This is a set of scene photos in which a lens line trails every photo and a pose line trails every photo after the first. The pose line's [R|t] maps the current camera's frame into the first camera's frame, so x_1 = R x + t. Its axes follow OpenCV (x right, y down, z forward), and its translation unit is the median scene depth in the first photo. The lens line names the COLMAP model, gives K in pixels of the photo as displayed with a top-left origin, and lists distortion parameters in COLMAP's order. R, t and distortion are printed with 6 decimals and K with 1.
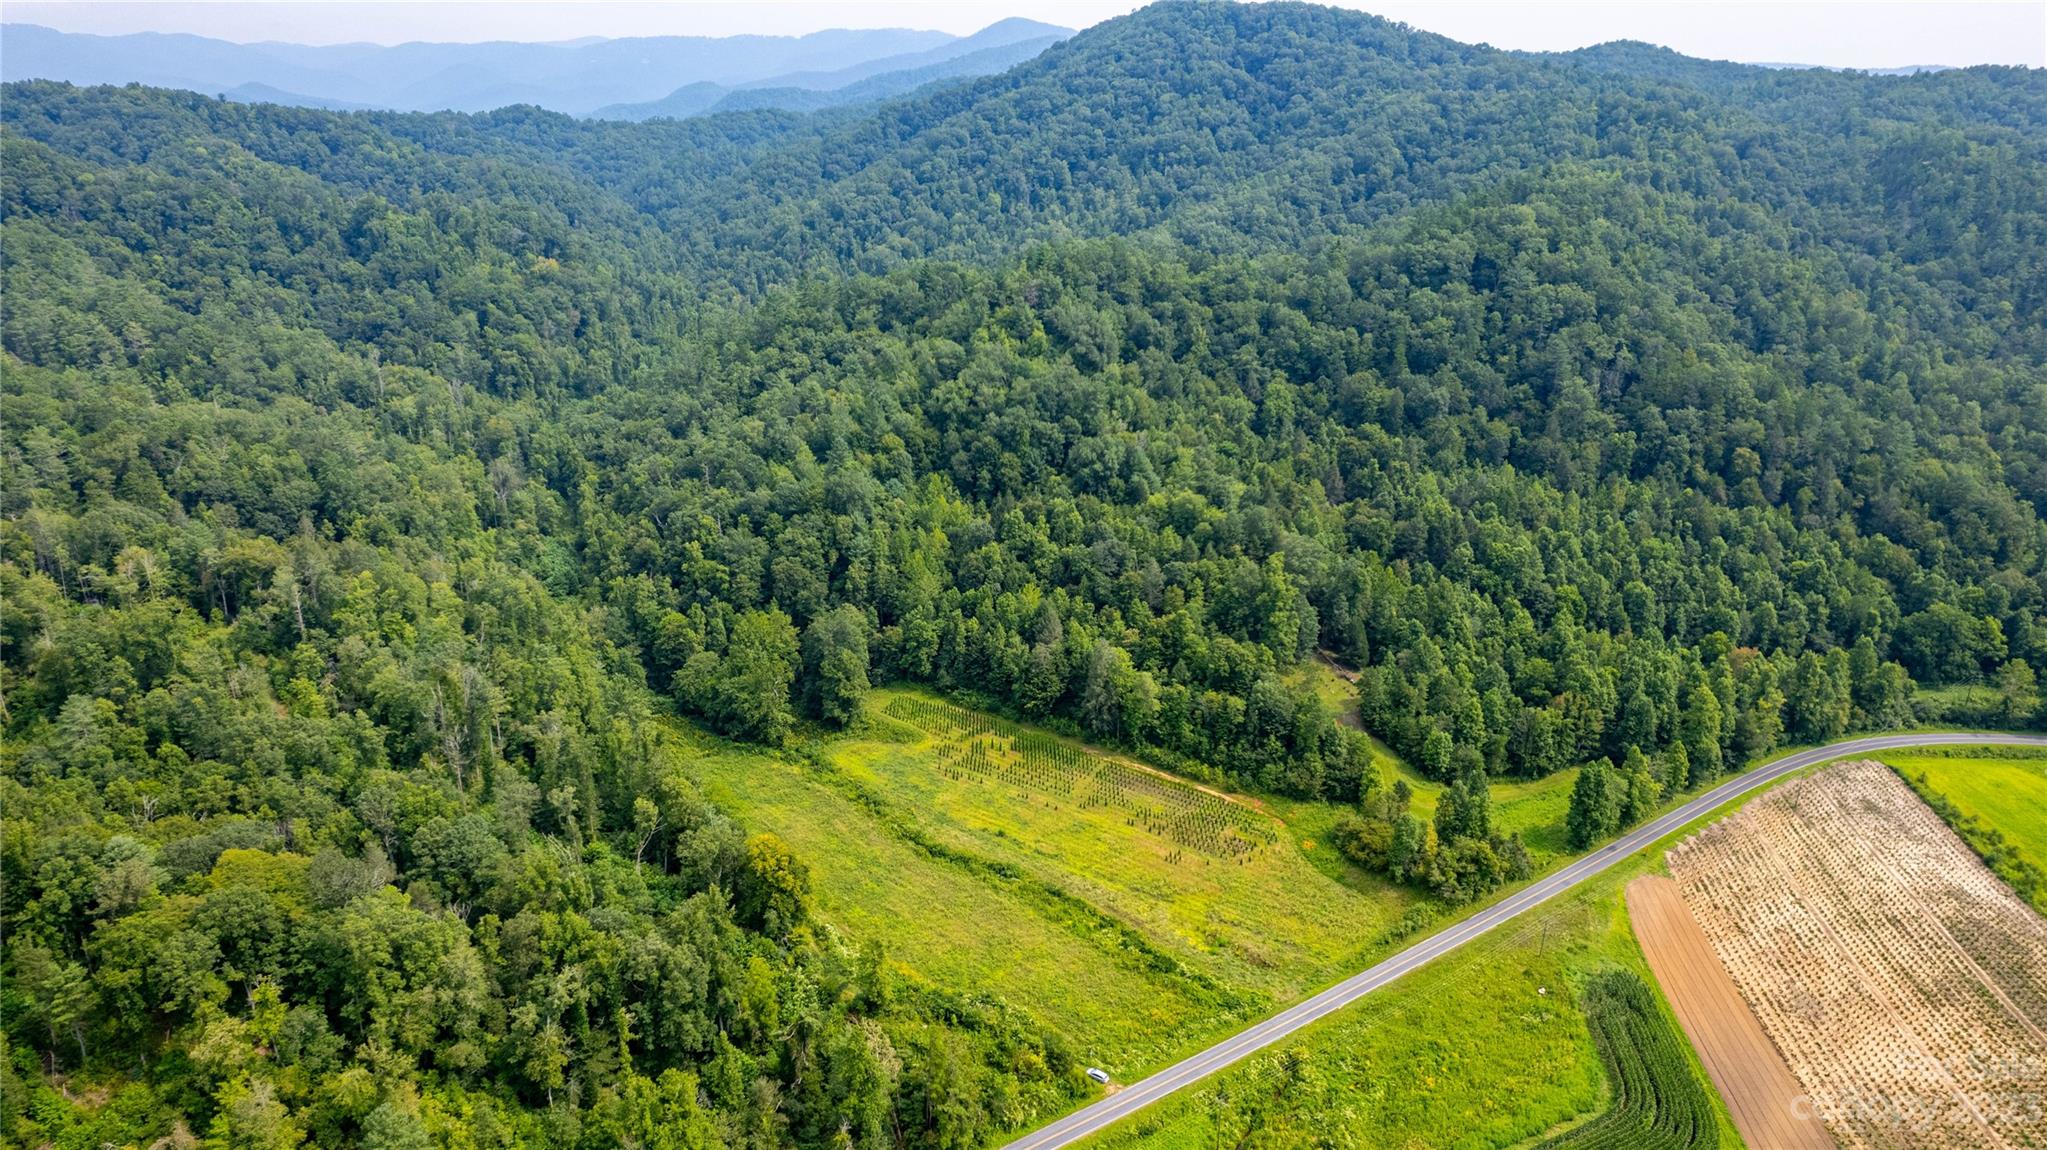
lens RADIAL K [[1308.5, 0, 1027.7], [0, 1308.5, 572.4], [0, 0, 1]] dist [-0.044072, 0.005789]
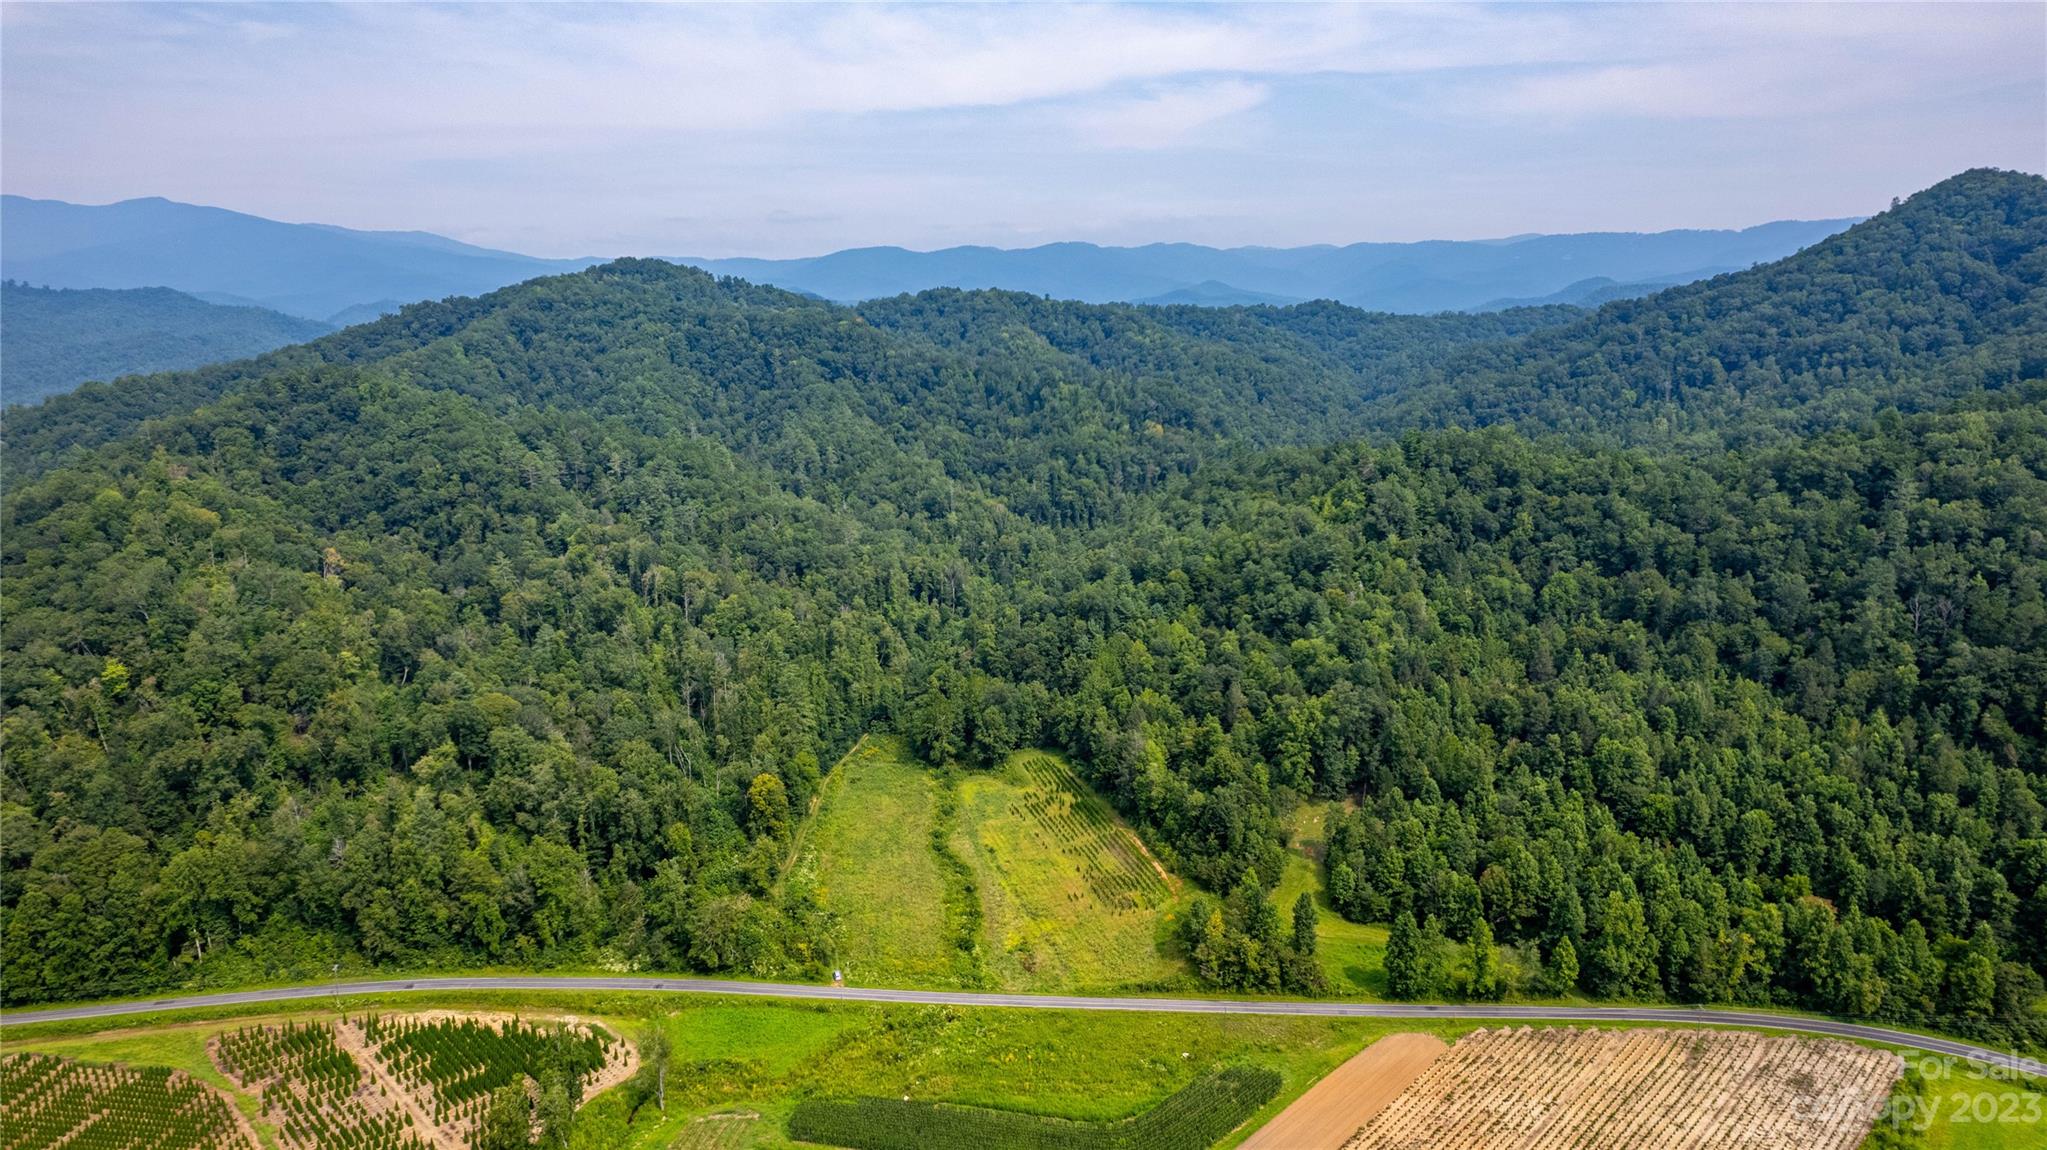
lens RADIAL K [[1308.5, 0, 1014.4], [0, 1308.5, 576.9], [0, 0, 1]] dist [-0.044072, 0.005789]
pose [[0.781629, 0.120449, -0.612003, 0.518516], [-0.202357, 0.977075, -0.066145, 0.011177], [0.590006, 0.175544, 0.788085, -0.035808]]
